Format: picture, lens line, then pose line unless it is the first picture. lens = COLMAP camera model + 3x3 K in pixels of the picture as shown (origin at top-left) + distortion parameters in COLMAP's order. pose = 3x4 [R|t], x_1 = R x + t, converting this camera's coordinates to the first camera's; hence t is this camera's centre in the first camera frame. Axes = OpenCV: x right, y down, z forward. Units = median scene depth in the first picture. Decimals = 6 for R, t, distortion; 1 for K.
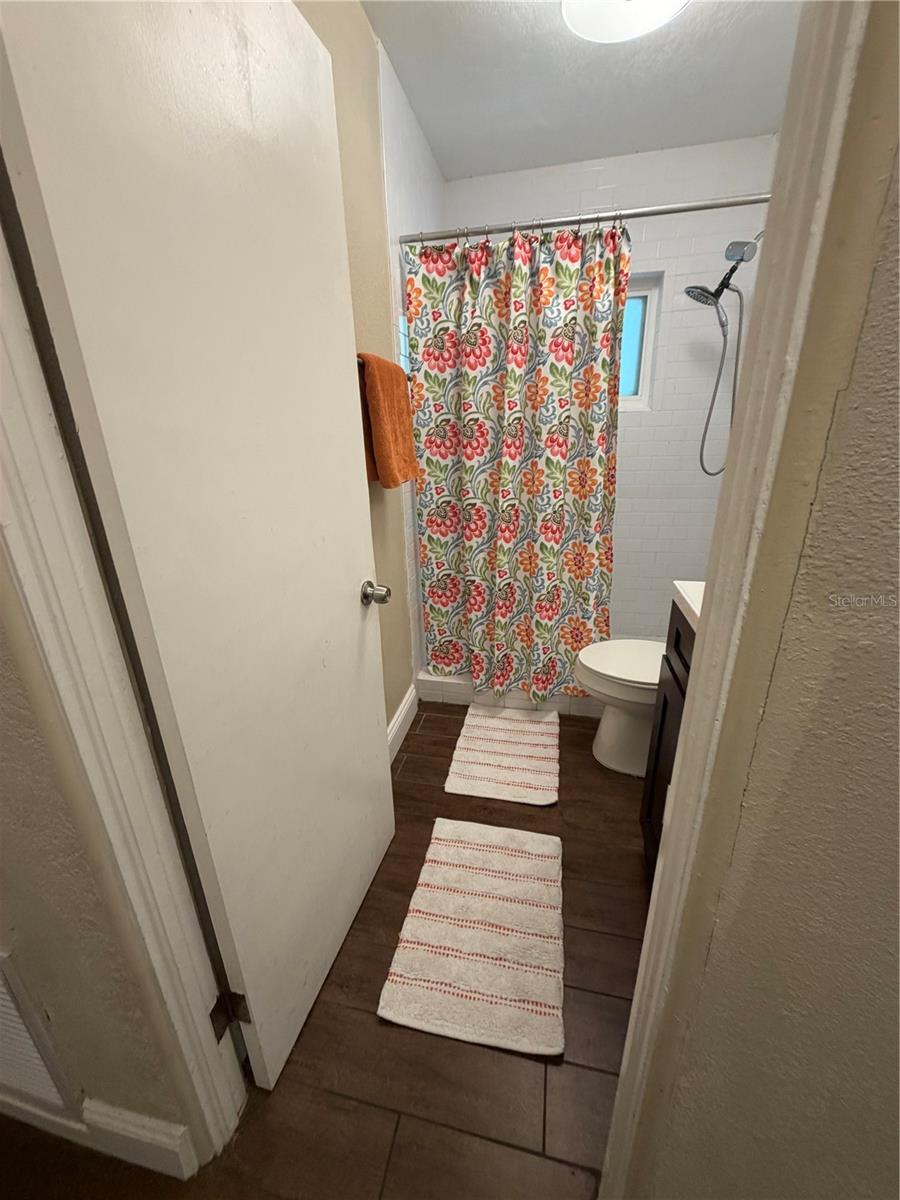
lens RADIAL K [[477.6, 0, 449.1], [0, 477.6, 597.3], [0, 0, 1]] dist [-0.000887, 0.000367]
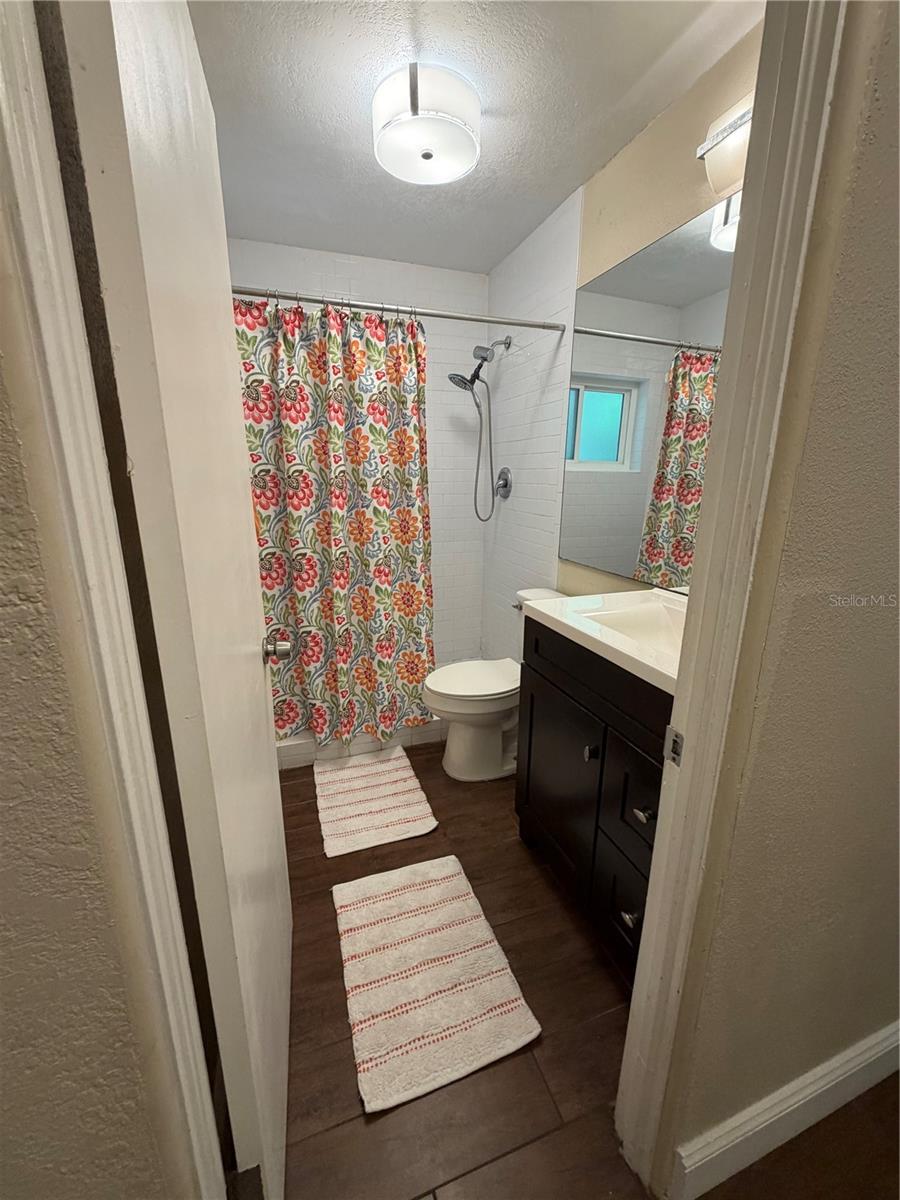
lens RADIAL K [[477.6, 0, 449.1], [0, 477.6, 597.3], [0, 0, 1]] dist [-0.000887, 0.000367]
pose [[0.848421, -0.101846, 0.519432, -0.231365], [0.155696, 0.985920, -0.060996, 0.000241], [-0.505906, 0.132624, 0.852332, 0.019009]]
